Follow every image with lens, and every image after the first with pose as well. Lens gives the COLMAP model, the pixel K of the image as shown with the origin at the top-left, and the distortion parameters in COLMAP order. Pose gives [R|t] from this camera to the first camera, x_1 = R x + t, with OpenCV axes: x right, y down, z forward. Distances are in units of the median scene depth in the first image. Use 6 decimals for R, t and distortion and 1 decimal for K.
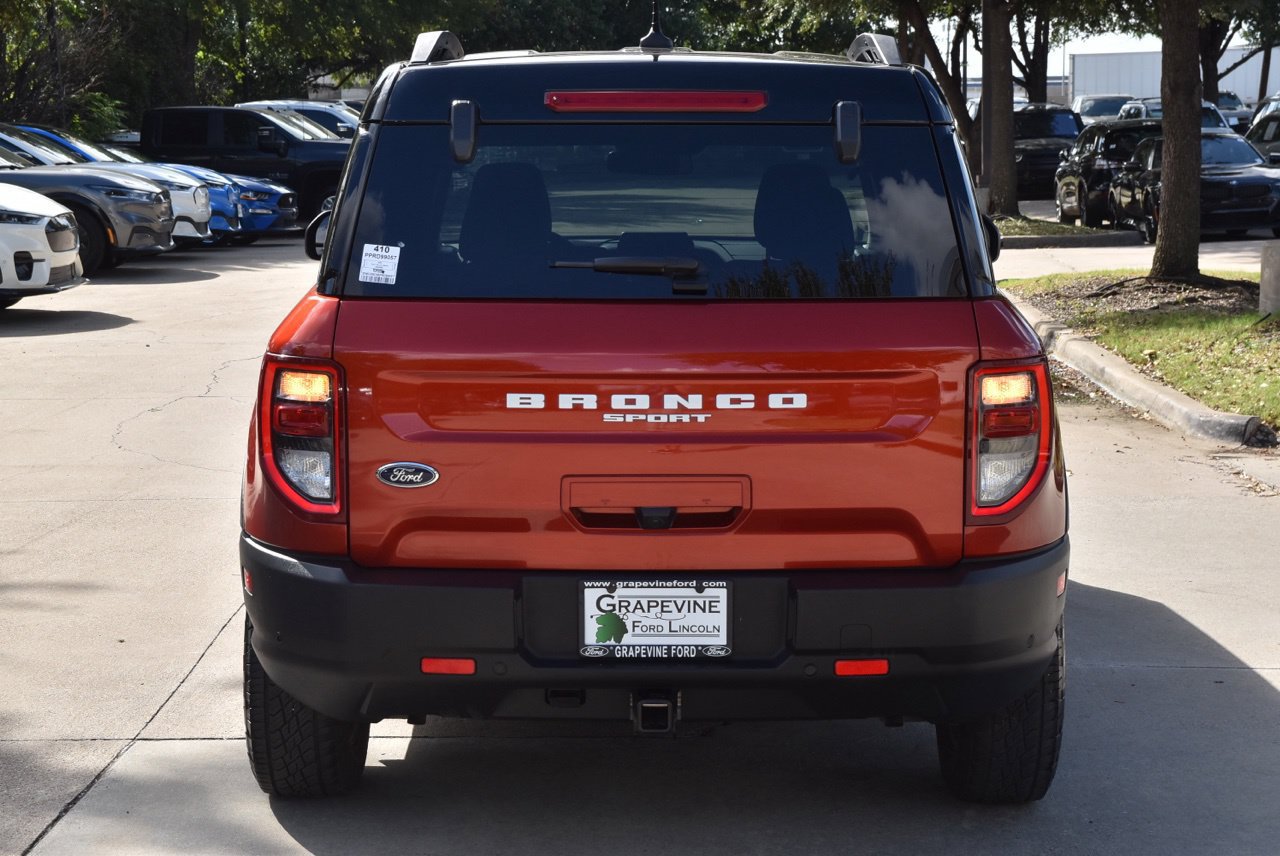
lens RADIAL K [[2395.2, 0, 657.4], [0, 2395.2, 431.0], [0, 0, 1]] dist [0.229291, -0.009894]
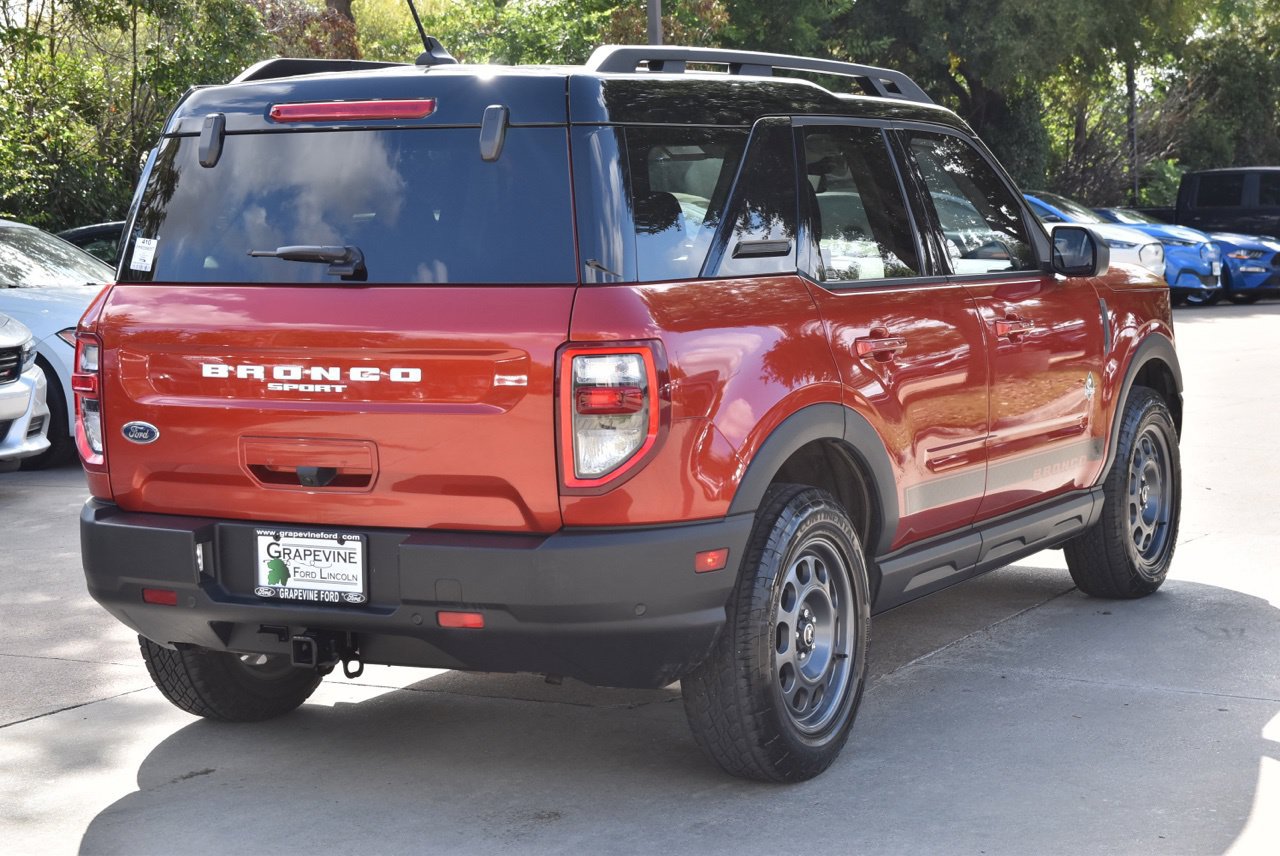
lens RADIAL K [[2395.2, 0, 657.4], [0, 2395.2, 431.0], [0, 0, 1]] dist [0.229291, -0.009894]
pose [[0.881948, 0.027315, -0.470555, 0.675627], [-0.041119, 0.998972, -0.019078, 0.029645], [0.469551, 0.036175, 0.882164, 0.073364]]
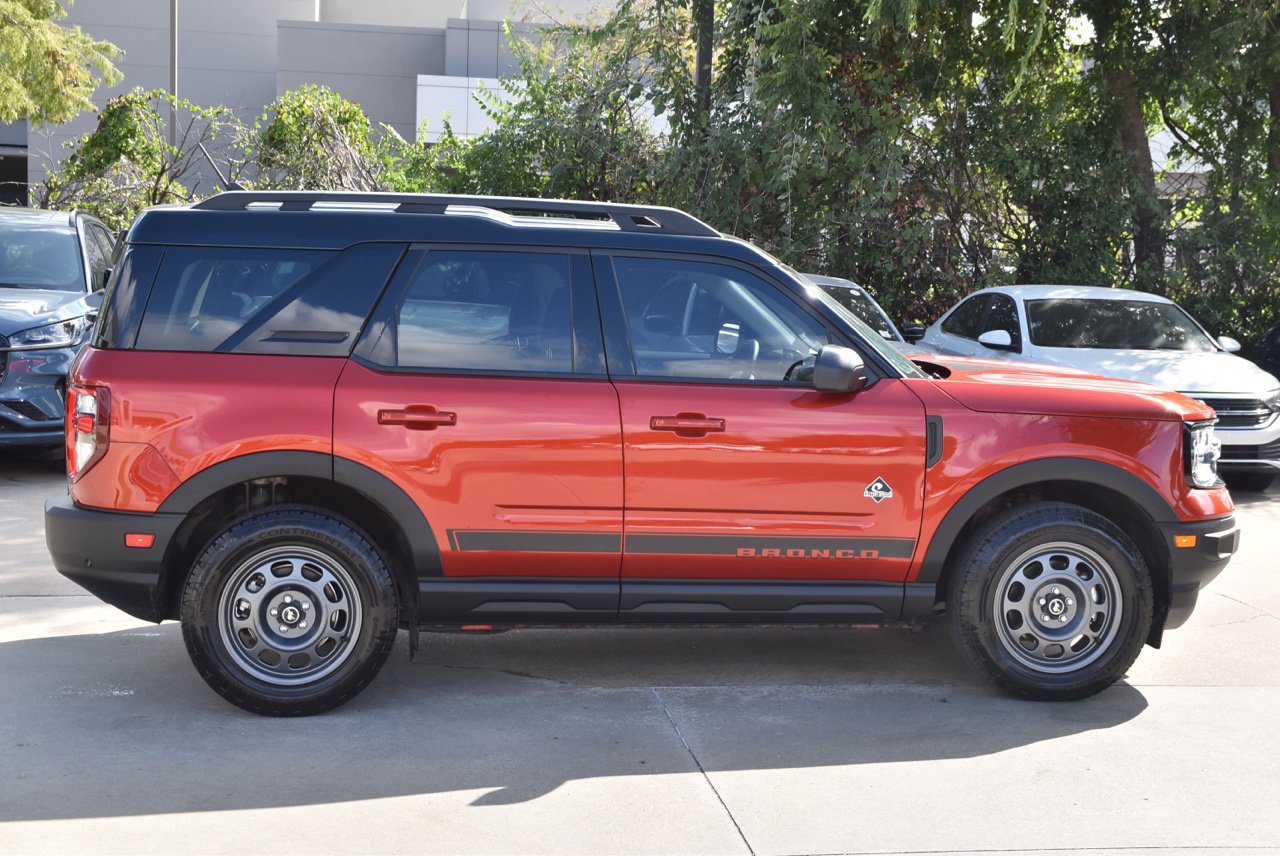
lens RADIAL K [[1891.0, 0, 640.0], [0, 1891.0, 428.0], [0, 0, 1]] dist [0.073444, 0.080112]
pose [[0.171213, 0.092062, -0.980923, 1.496334], [-0.157224, 0.985419, 0.065042, -0.145450], [0.972608, 0.143089, 0.183191, 1.146163]]
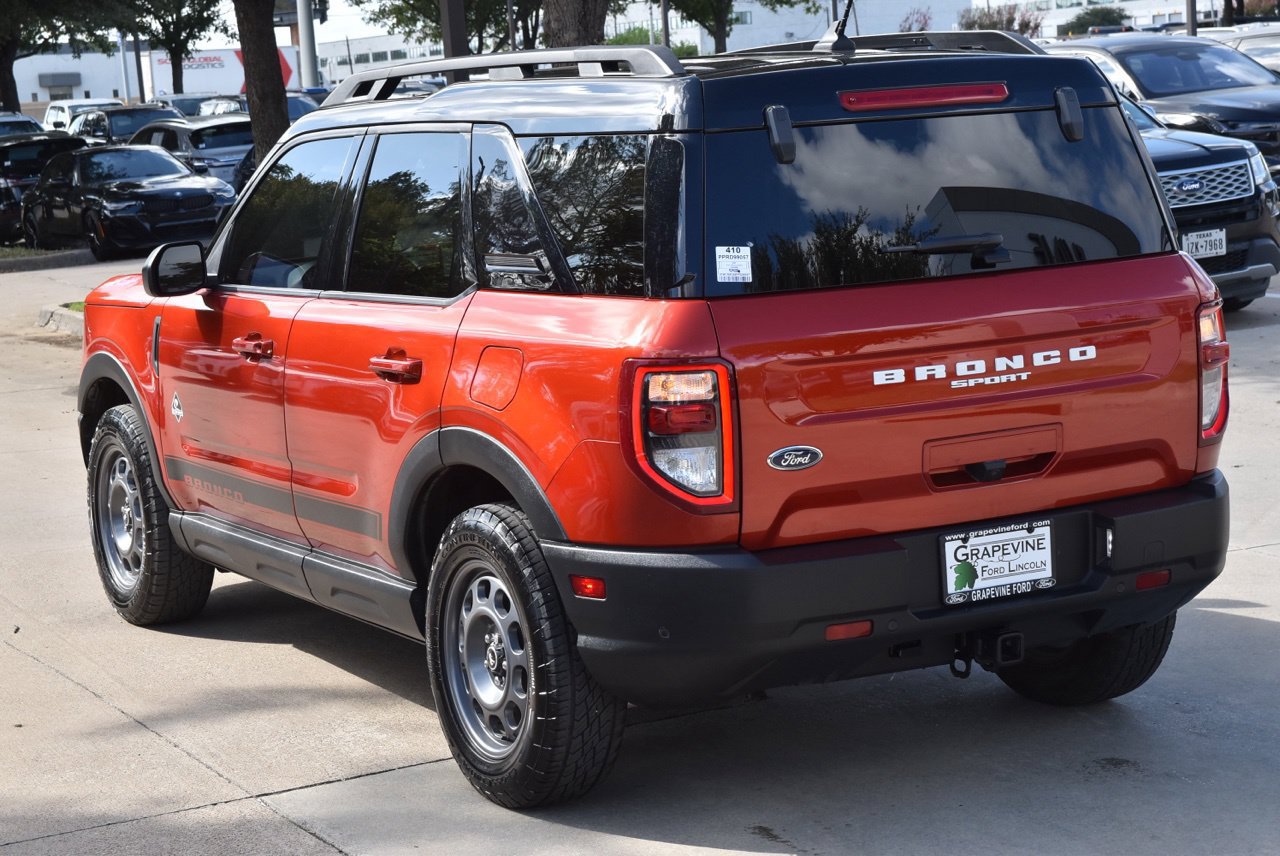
lens RADIAL K [[2542.8, 0, 640.0], [0, 2542.8, 428.0], [0, 0, 1]] dist [0.202945, 0.107021]
pose [[0.873161, -0.109676, 0.474932, -0.696993], [0.116264, 0.993096, 0.015585, -0.020415], [-0.473362, 0.041609, 0.879884, 0.040028]]
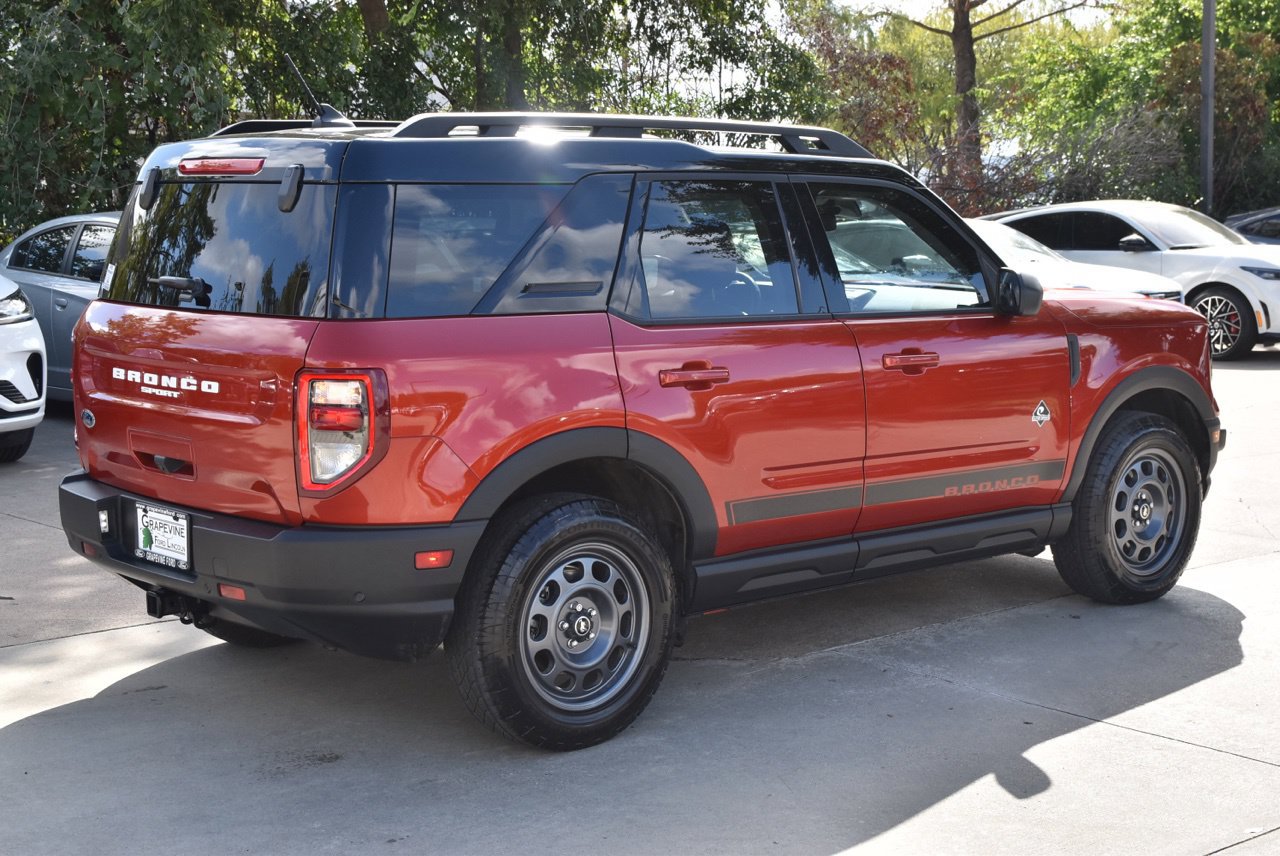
lens RADIAL K [[1891.0, 0, 640.0], [0, 1891.0, 428.0], [0, 0, 1]] dist [0.073444, 0.080112]
pose [[0.666464, 0.086433, -0.740510, 0.999083], [-0.094019, 0.995071, 0.031527, -0.045409], [0.739585, 0.048610, 0.671306, 0.459085]]
